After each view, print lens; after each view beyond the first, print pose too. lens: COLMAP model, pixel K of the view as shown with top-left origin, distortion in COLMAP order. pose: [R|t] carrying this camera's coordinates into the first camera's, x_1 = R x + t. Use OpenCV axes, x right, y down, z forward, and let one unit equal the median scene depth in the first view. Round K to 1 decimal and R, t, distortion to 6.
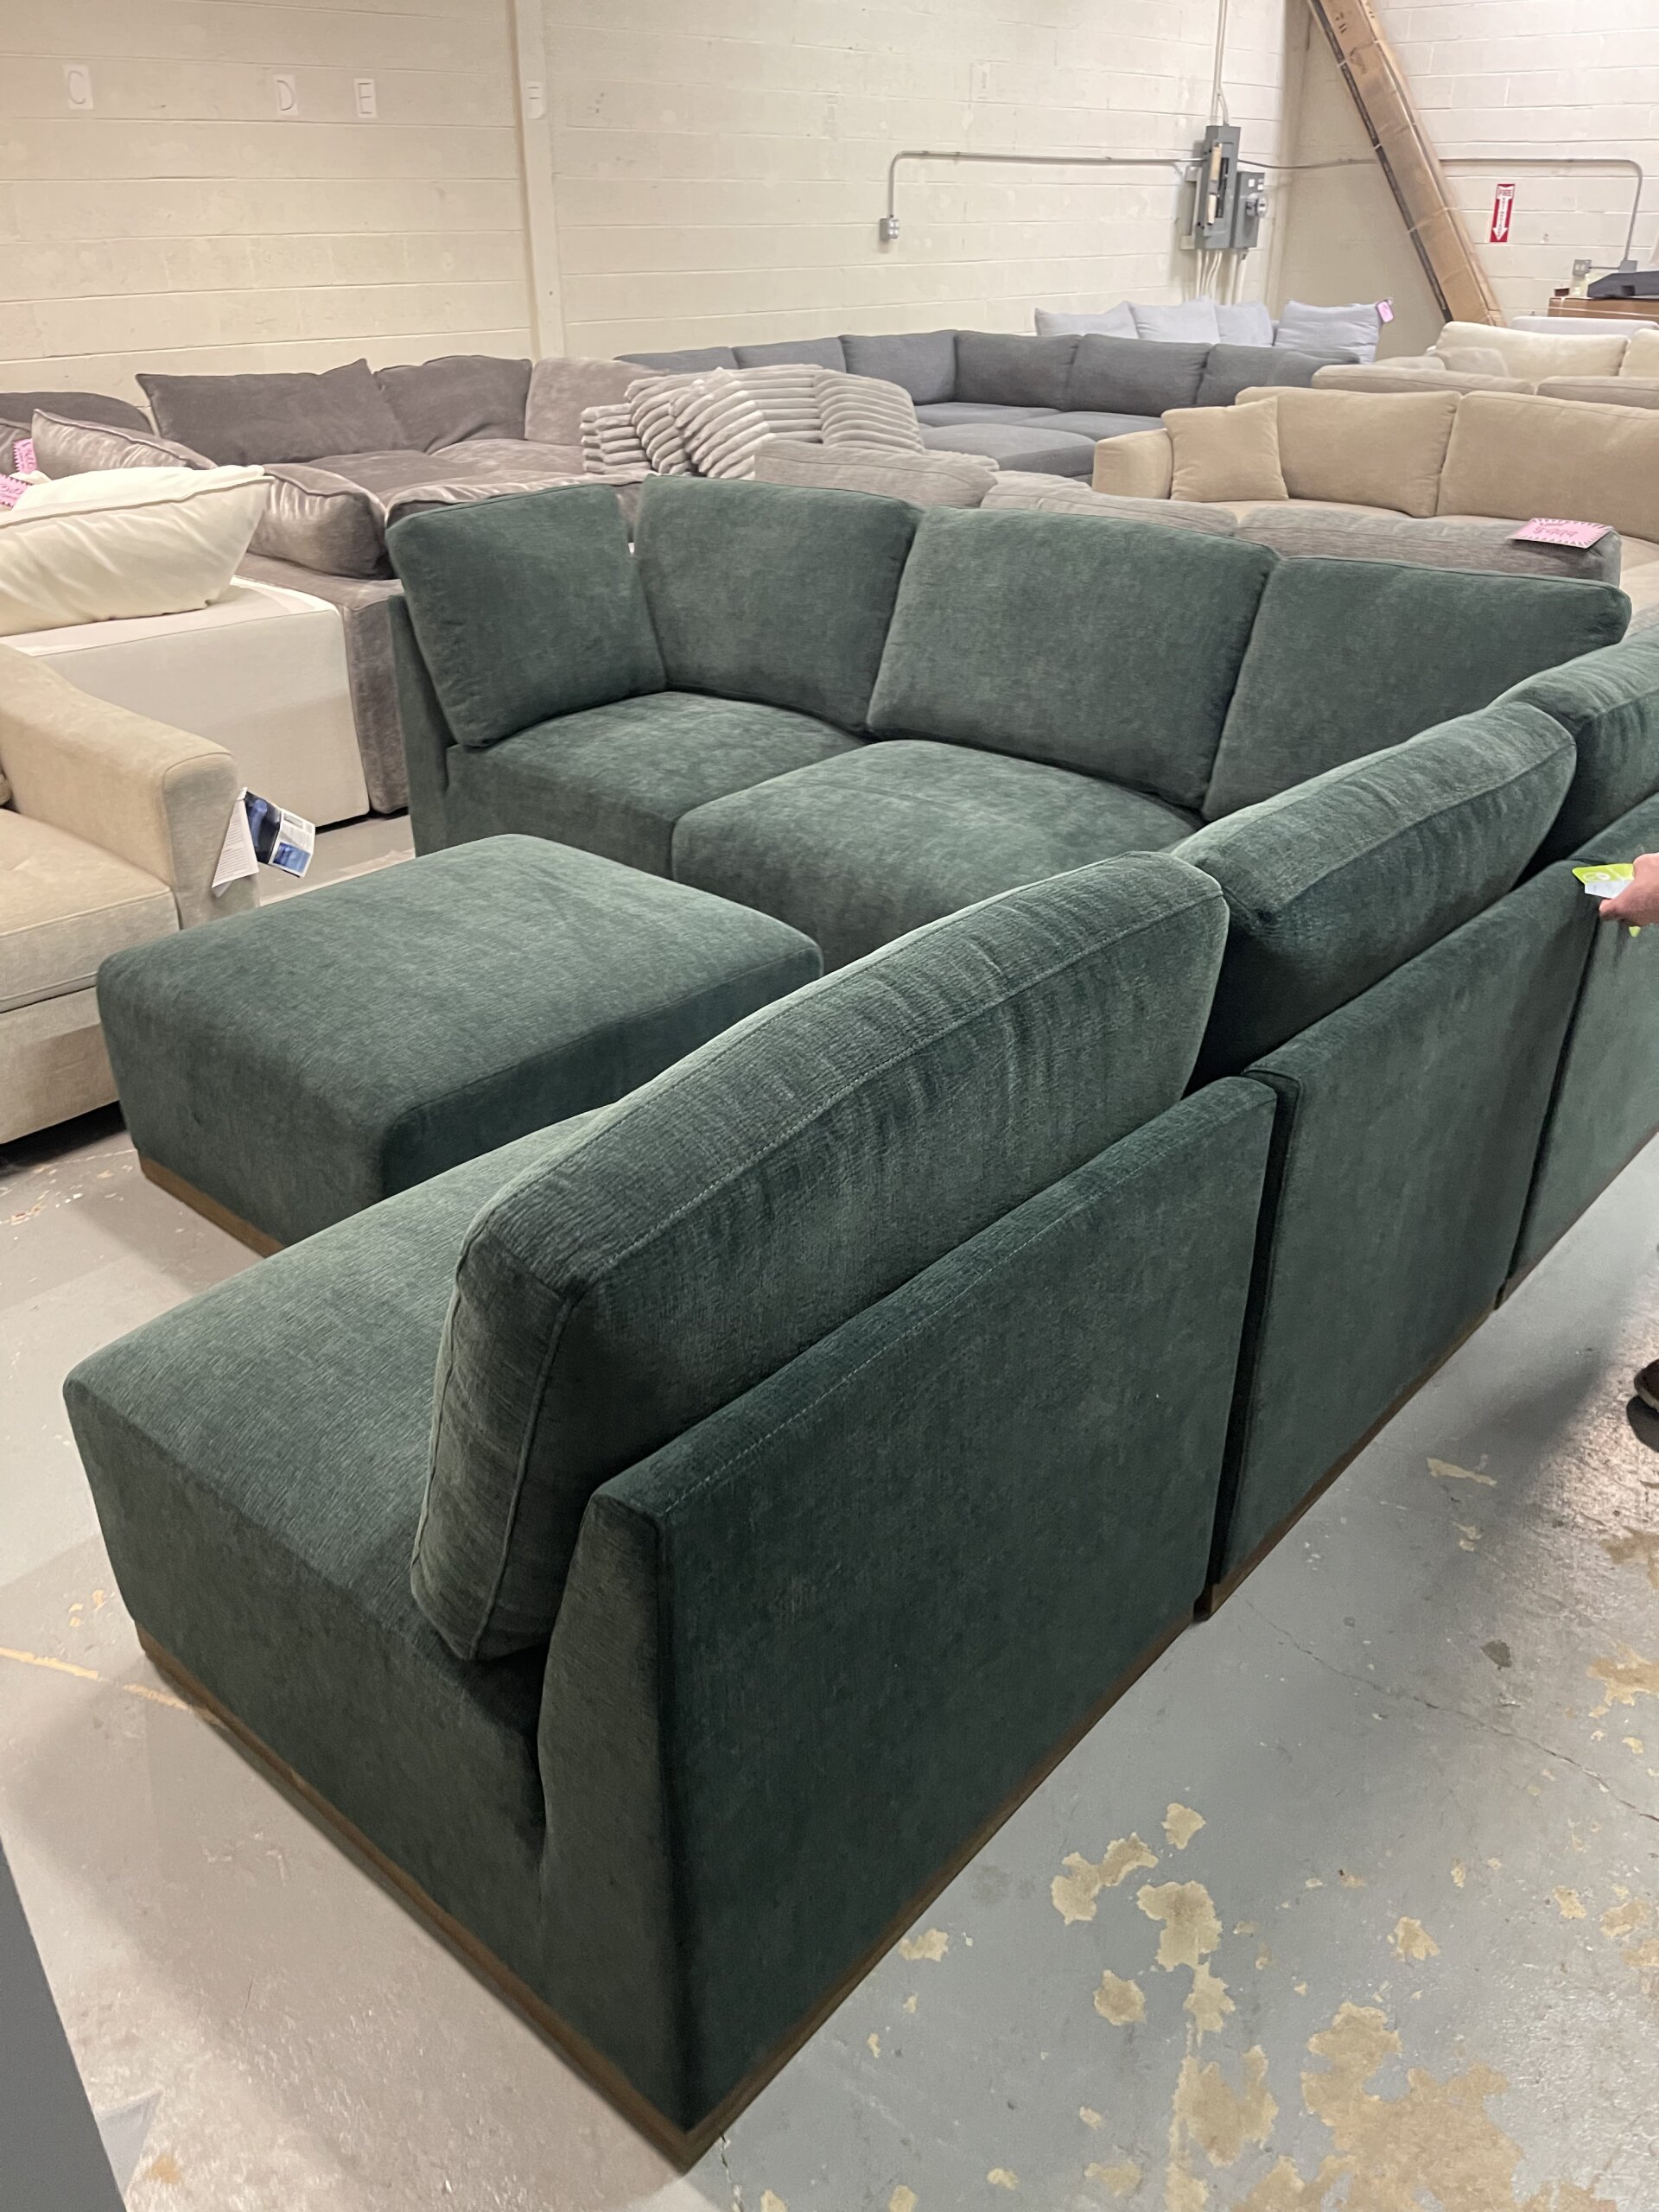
lens RADIAL K [[1663.0, 0, 818.2], [0, 1663.0, 1145.5], [0, 0, 1]] dist [0.065508, -0.085059]
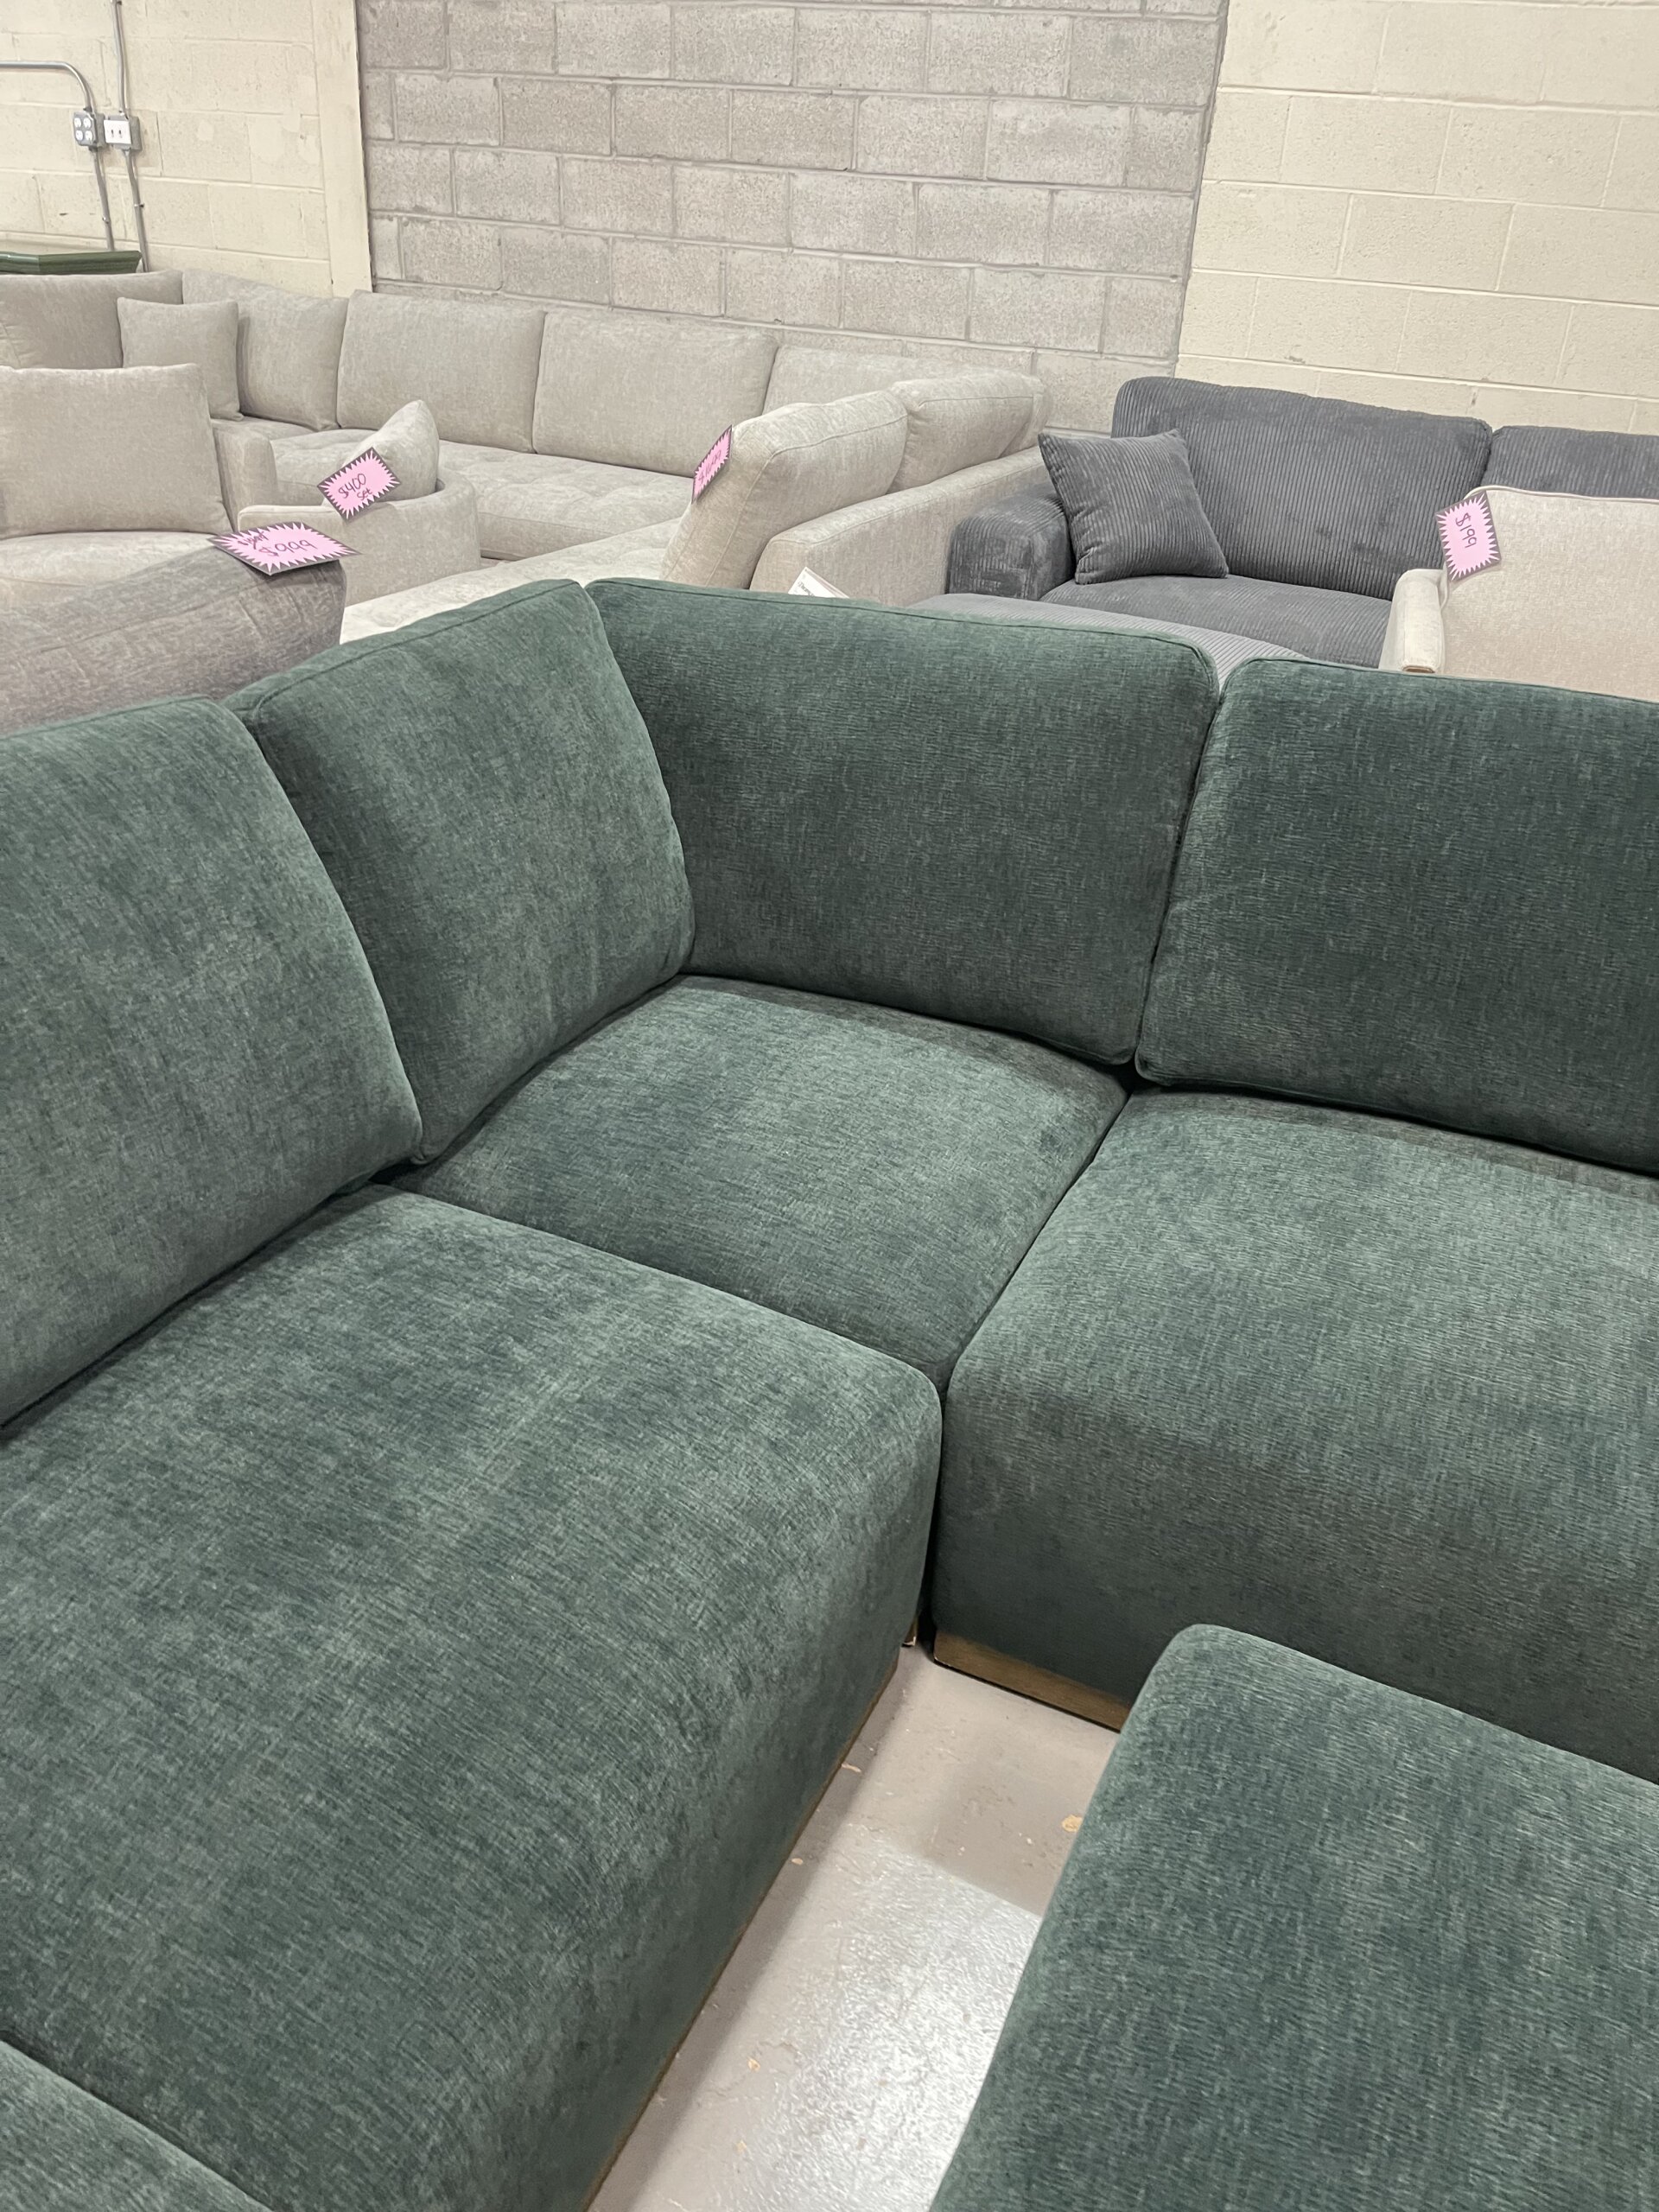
lens RADIAL K [[1663.0, 0, 831.6], [0, 1663.0, 1110.5], [0, 0, 1]] dist [0.065508, -0.085059]
pose [[-0.288874, -0.483442, 0.826338, -0.351655], [0.418570, 0.712493, 0.563163, -0.643275], [-0.861017, 0.508564, -0.003466, 1.228988]]
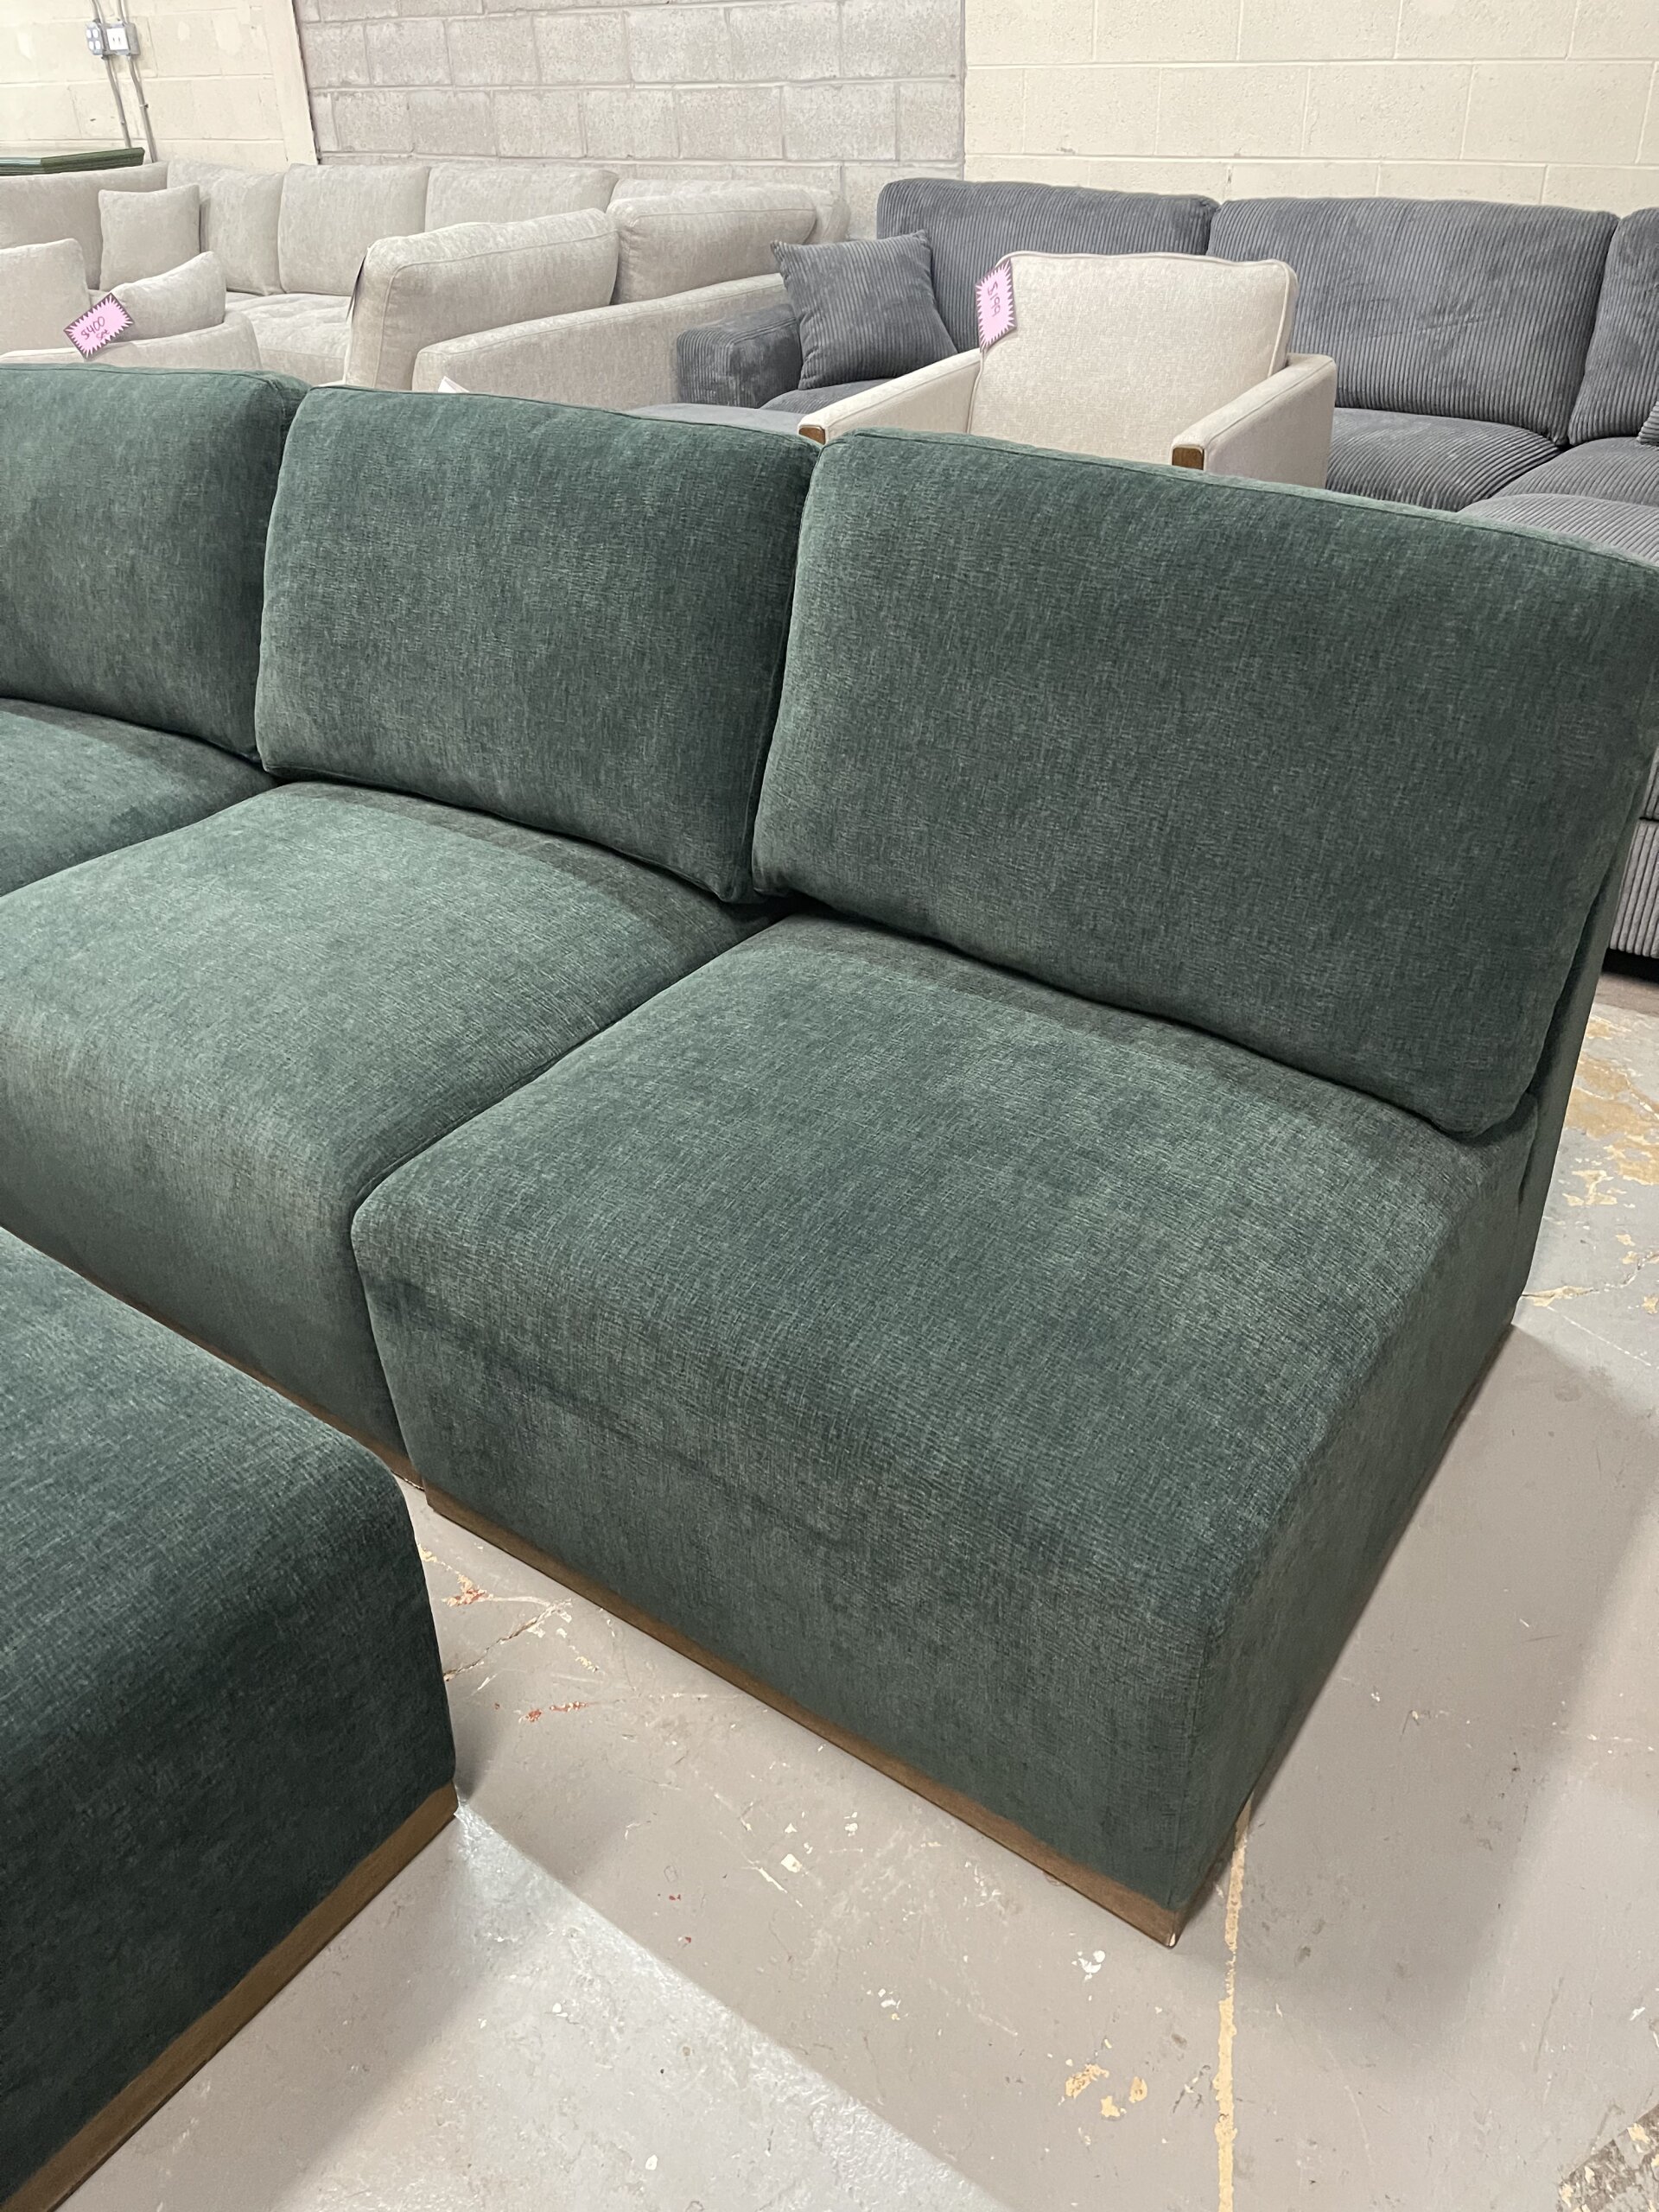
lens RADIAL K [[1663.0, 0, 824.1], [0, 1663.0, 1093.4], [0, 0, 1]] dist [0.065508, -0.085059]
pose [[-0.100043, -0.529835, 0.842180, -0.650658], [0.512105, 0.698288, 0.500142, -0.293782], [-0.853077, 0.481320, 0.201473, 0.684430]]
